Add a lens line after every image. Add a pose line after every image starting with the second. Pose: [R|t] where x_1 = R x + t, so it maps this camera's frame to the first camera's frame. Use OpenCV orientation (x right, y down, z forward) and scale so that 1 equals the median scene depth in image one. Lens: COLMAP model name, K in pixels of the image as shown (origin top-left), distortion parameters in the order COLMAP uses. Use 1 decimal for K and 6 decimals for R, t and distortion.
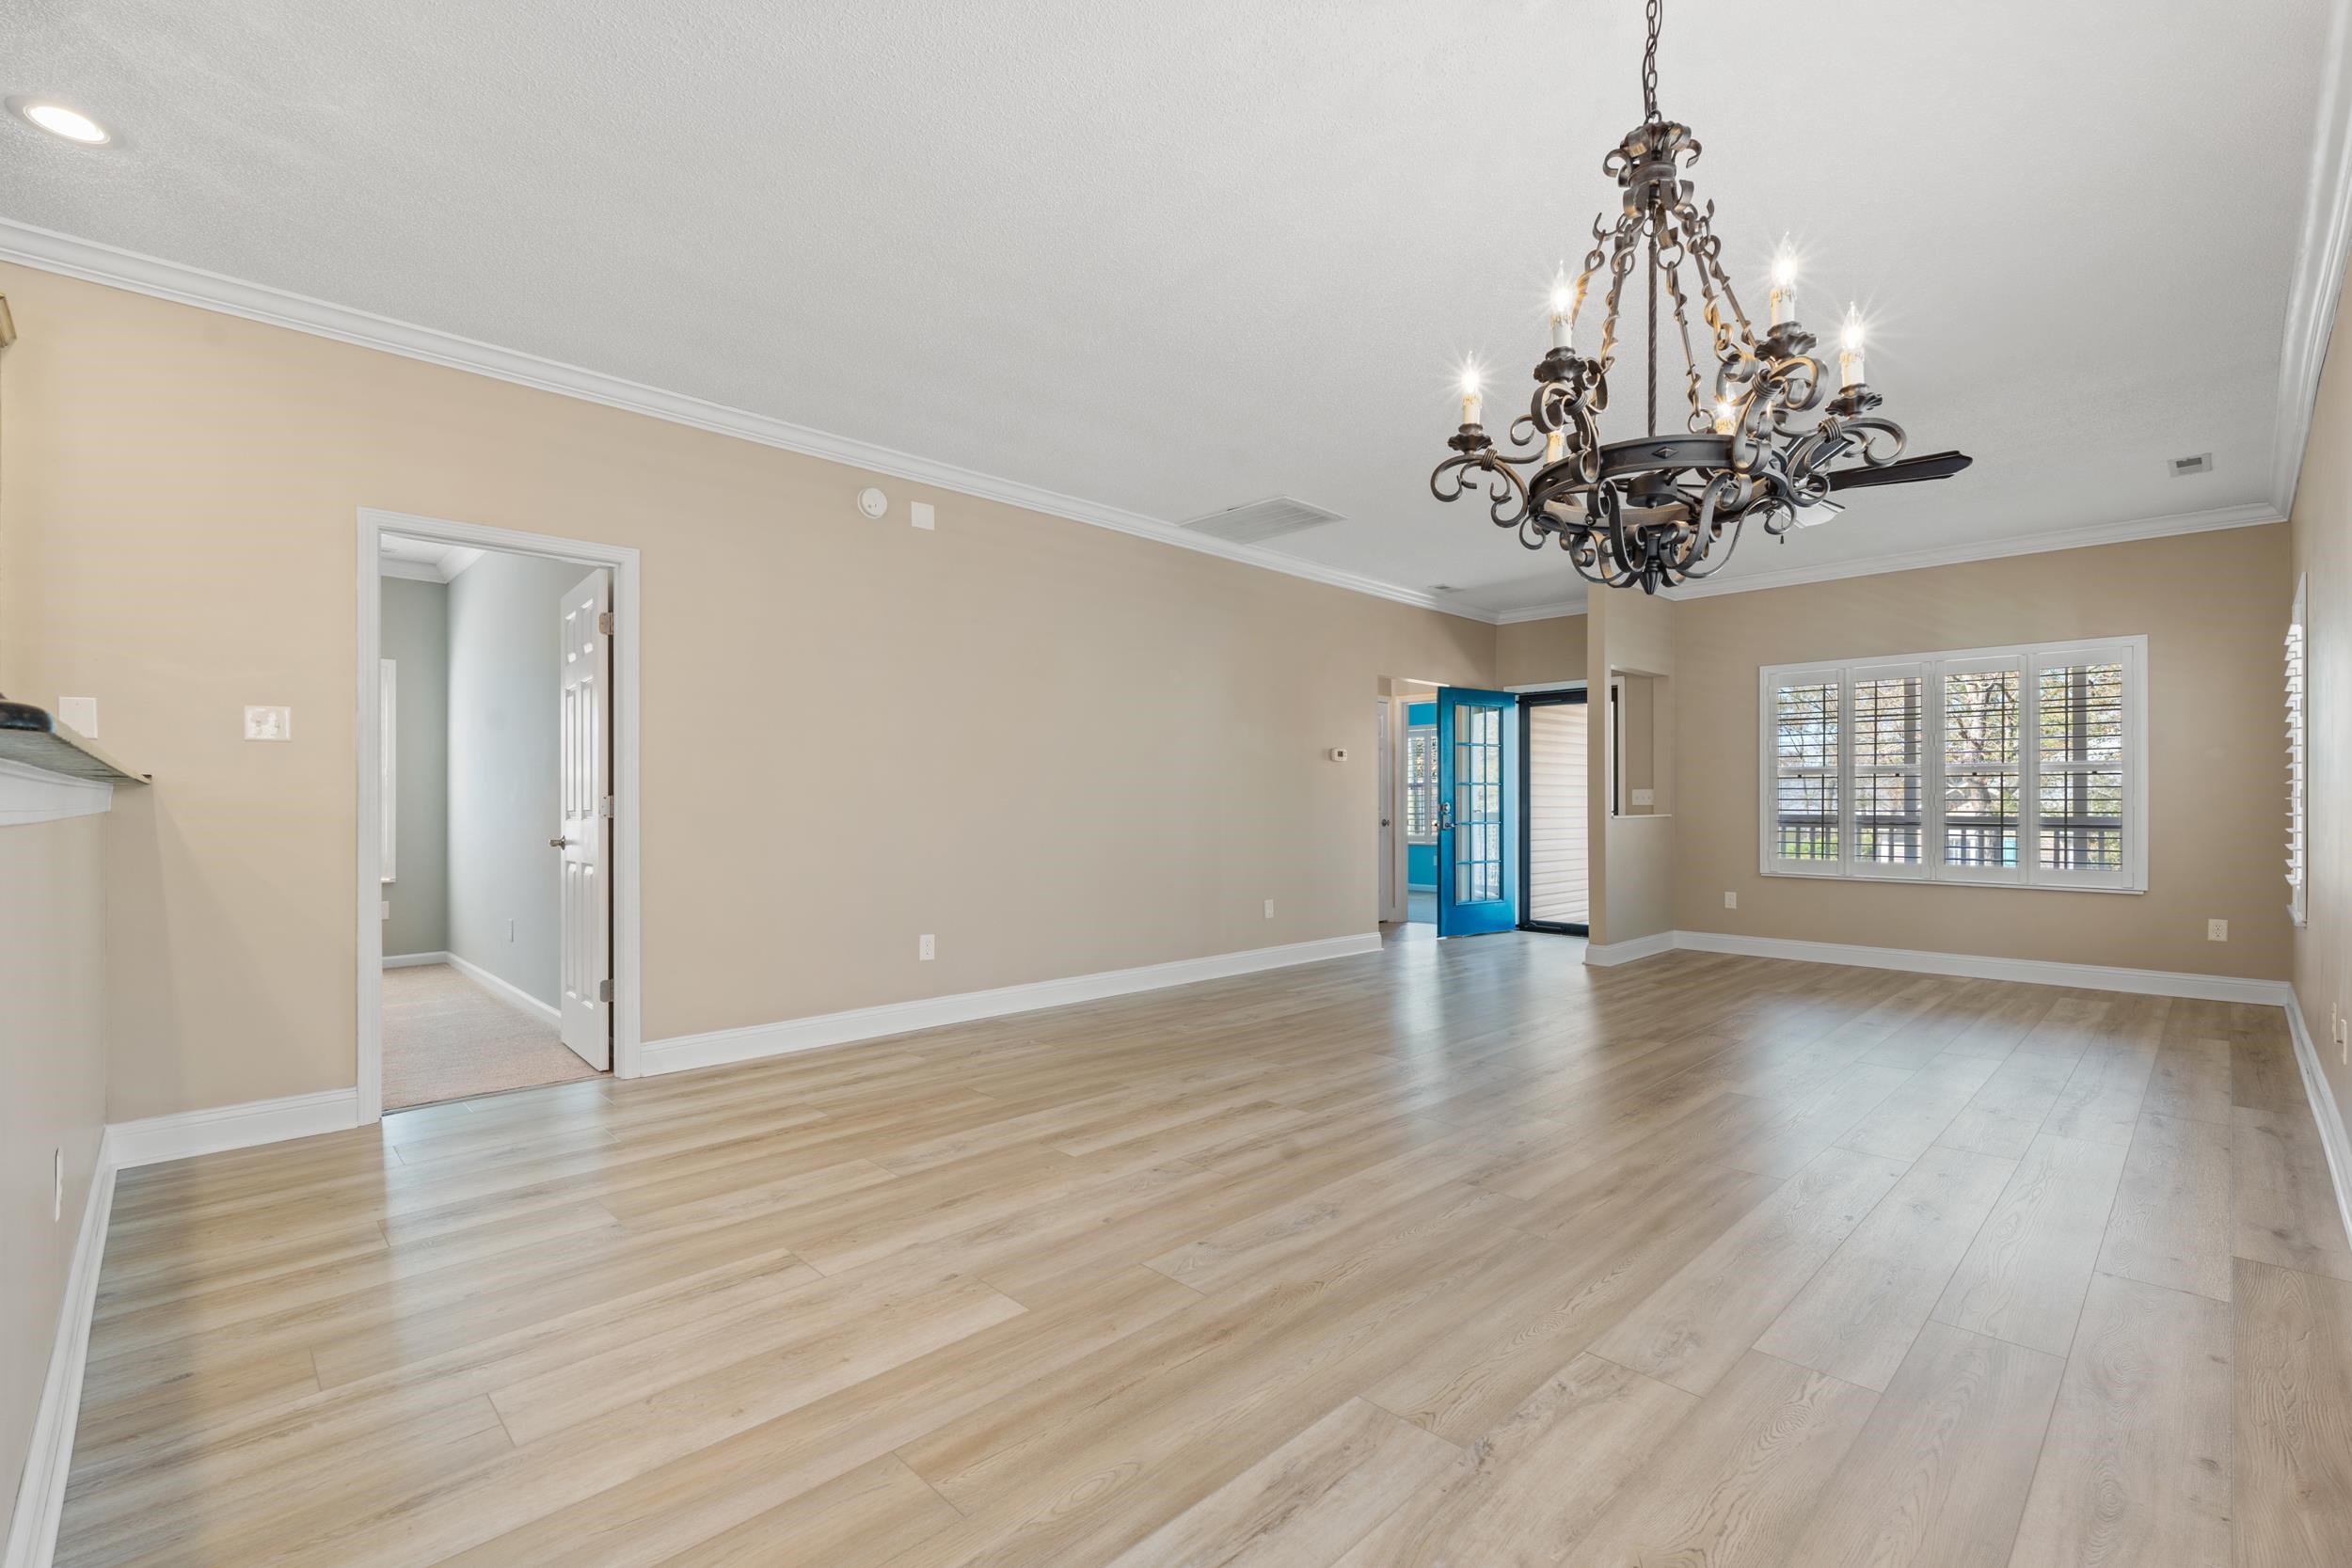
lens RADIAL K [[1031.1, 0, 1160.2], [0, 1031.1, 792.6], [0, 0, 1]] dist [-0.006847, -0.000300]
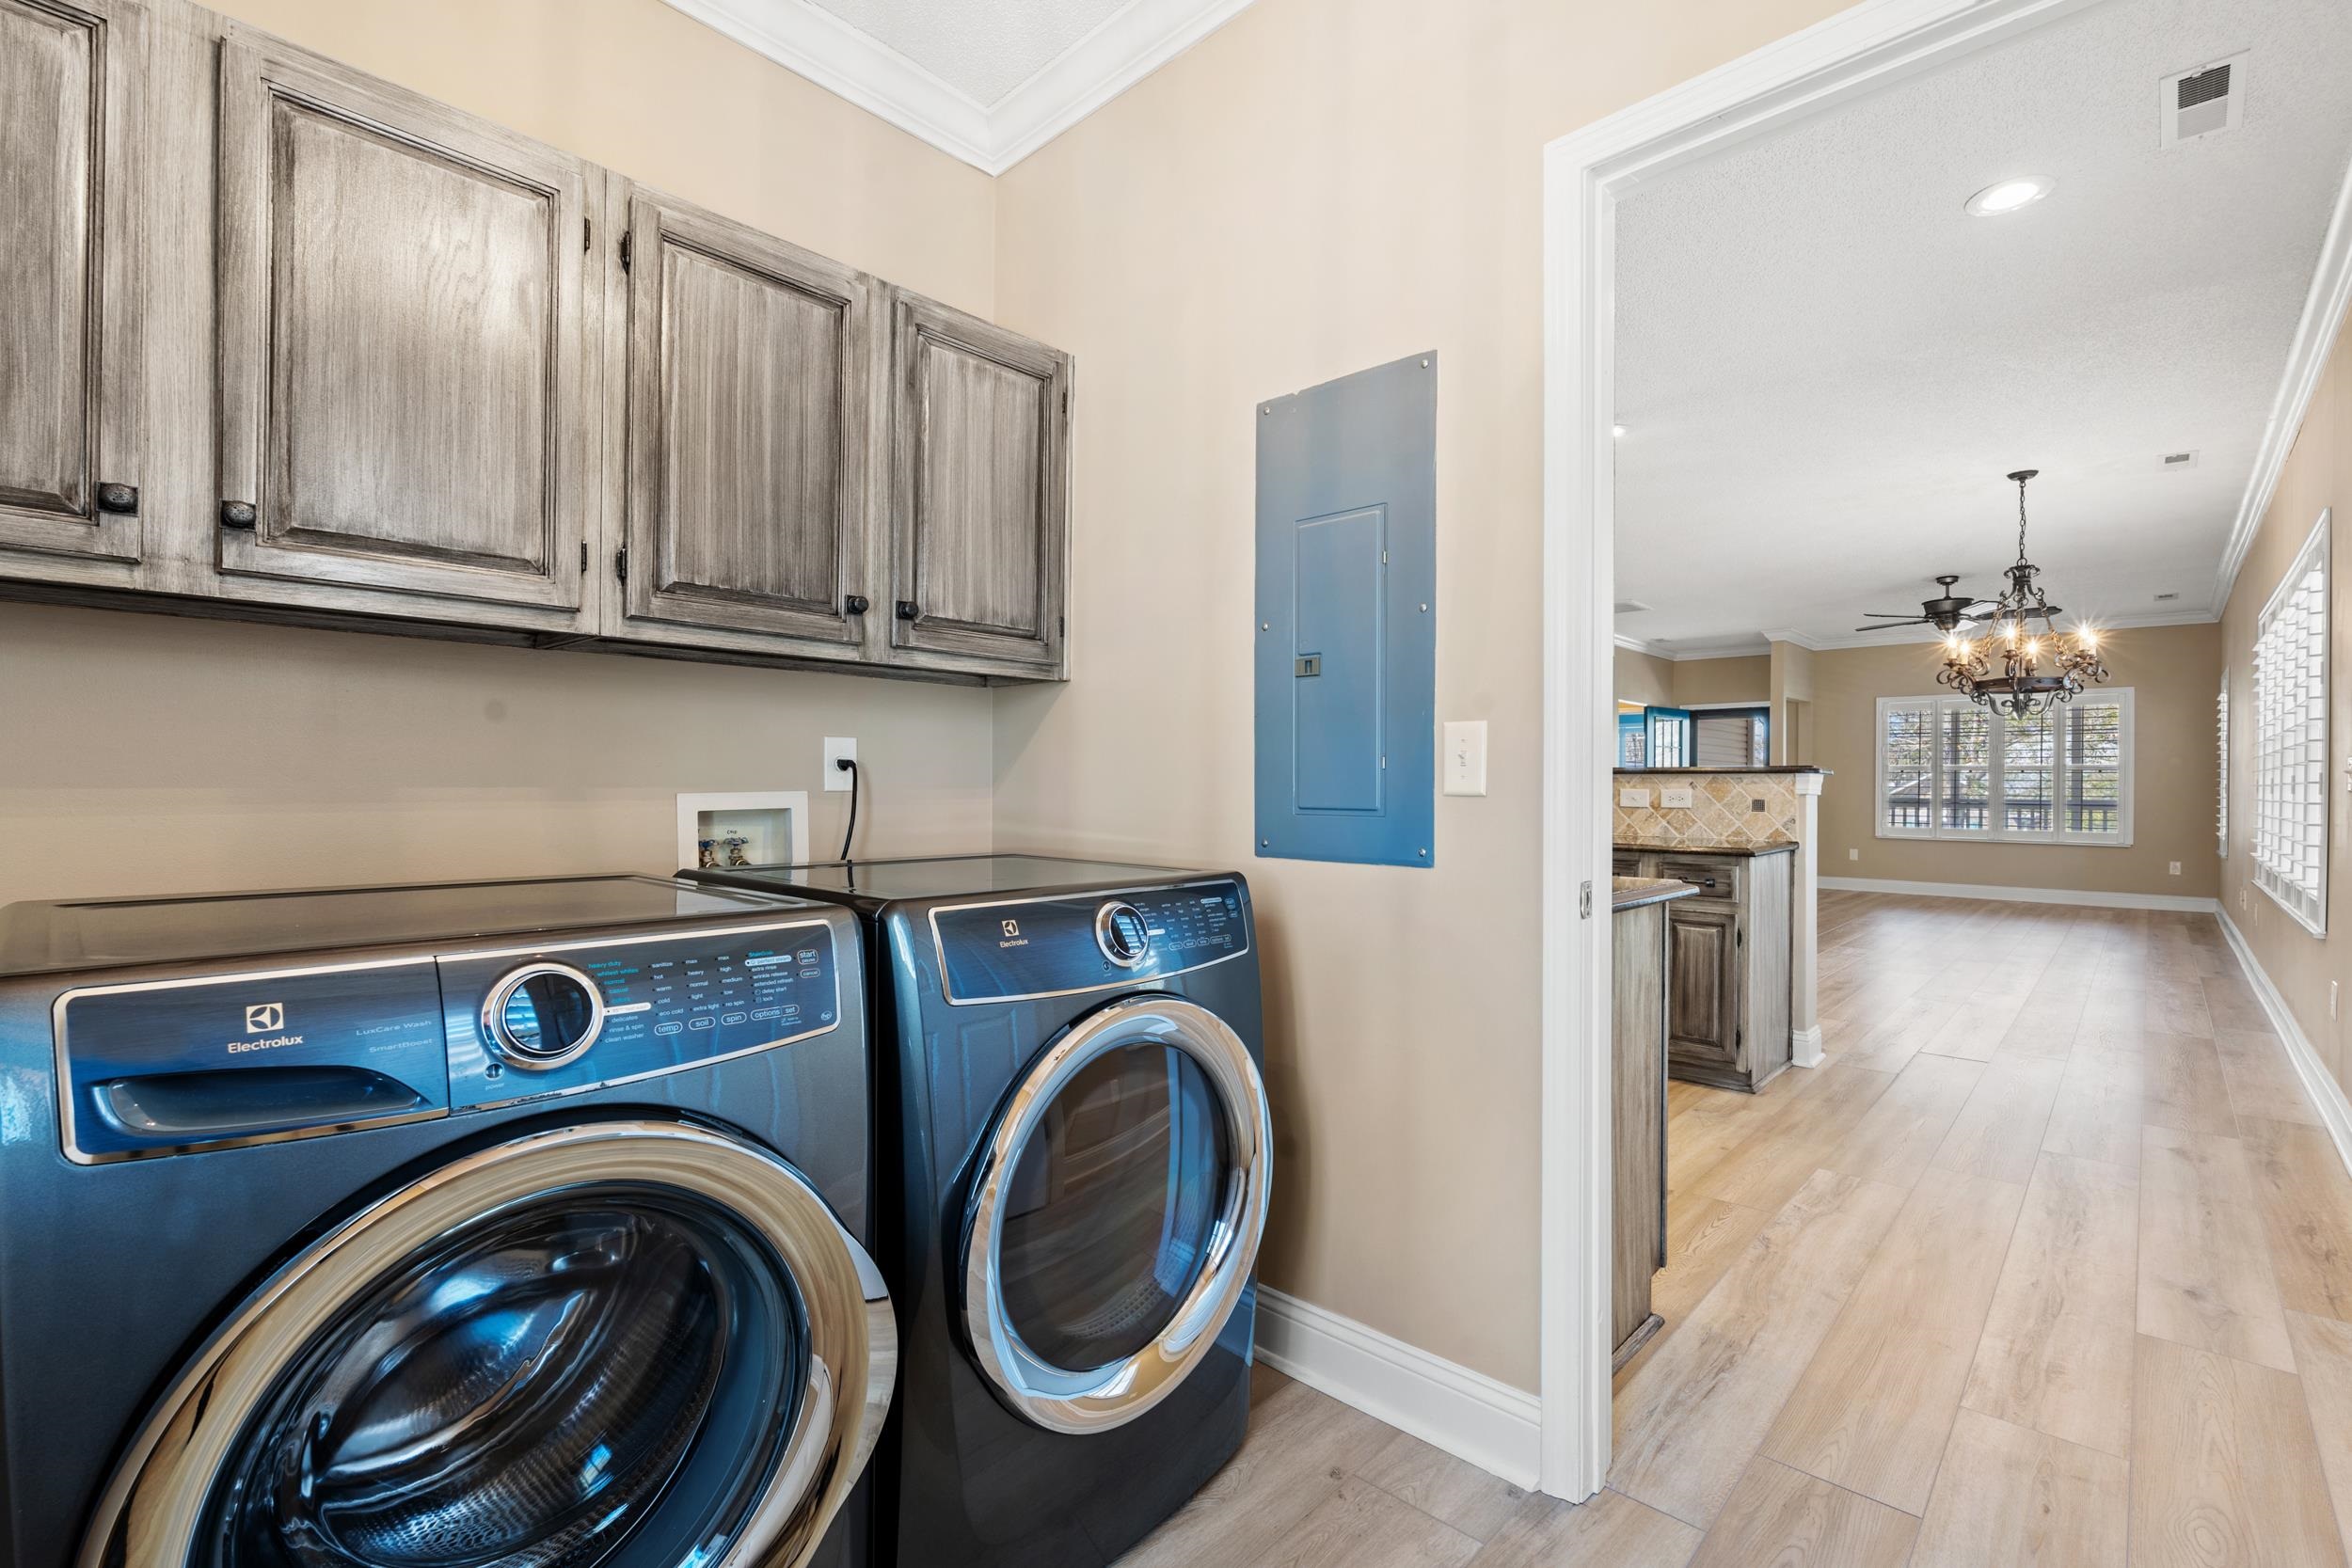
lens RADIAL K [[1031.1, 0, 1162.2], [0, 1031.1, 780.7], [0, 0, 1]] dist [-0.006847, -0.000300]
pose [[0.999394, 0.007125, 0.034059, -0.636551], [-0.007280, 0.999964, 0.004422, -0.002110], [-0.034026, -0.004667, 0.999410, -0.574687]]
